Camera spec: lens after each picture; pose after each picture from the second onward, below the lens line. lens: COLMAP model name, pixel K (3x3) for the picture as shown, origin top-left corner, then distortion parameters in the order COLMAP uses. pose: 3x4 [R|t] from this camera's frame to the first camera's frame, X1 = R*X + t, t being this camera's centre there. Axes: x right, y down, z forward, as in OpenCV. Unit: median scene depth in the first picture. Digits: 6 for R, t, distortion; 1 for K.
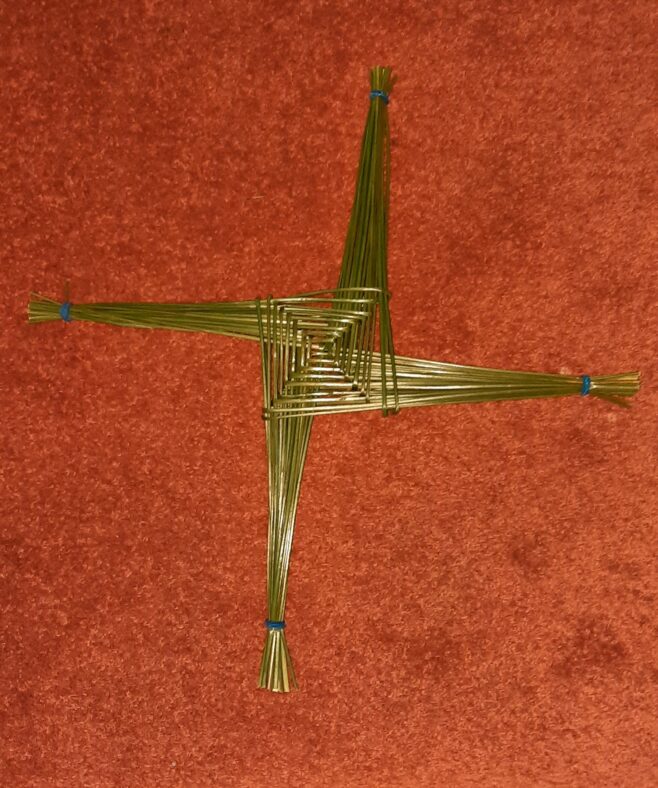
lens RADIAL K [[632.7, 0, 328.2], [0, 632.7, 393.3], [0, 0, 1]] dist [0.031217, -0.000126]
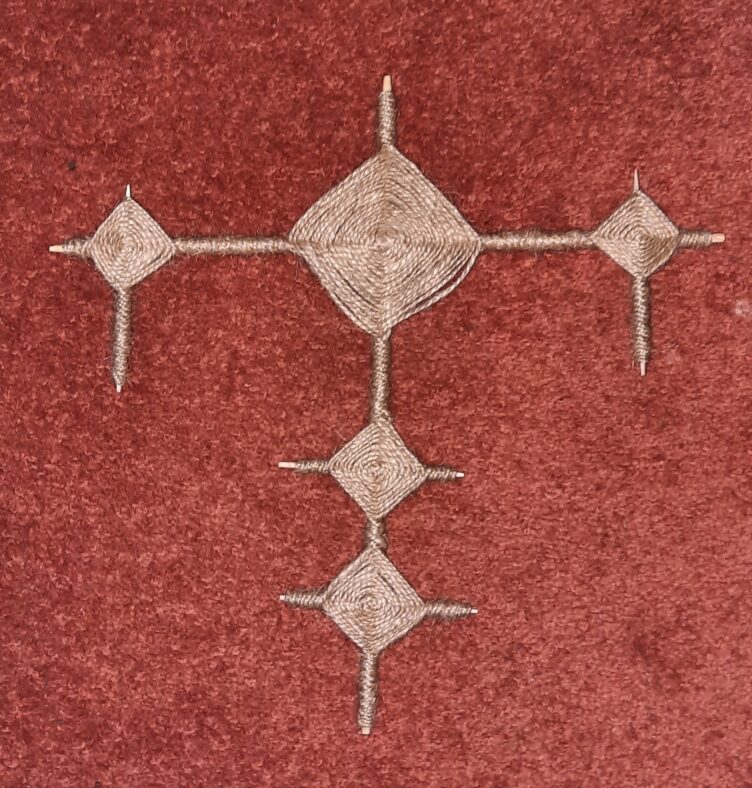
lens RADIAL K [[667.7, 0, 375.6], [0, 667.7, 394.8], [0, 0, 1]] dist [0.012241, -0.000498]
pose [[0.996810, 0.027058, 0.075080, 0.020140], [-0.034647, 0.994213, 0.101688, -0.008605], [-0.071894, -0.103965, 0.991979, 0.446162]]
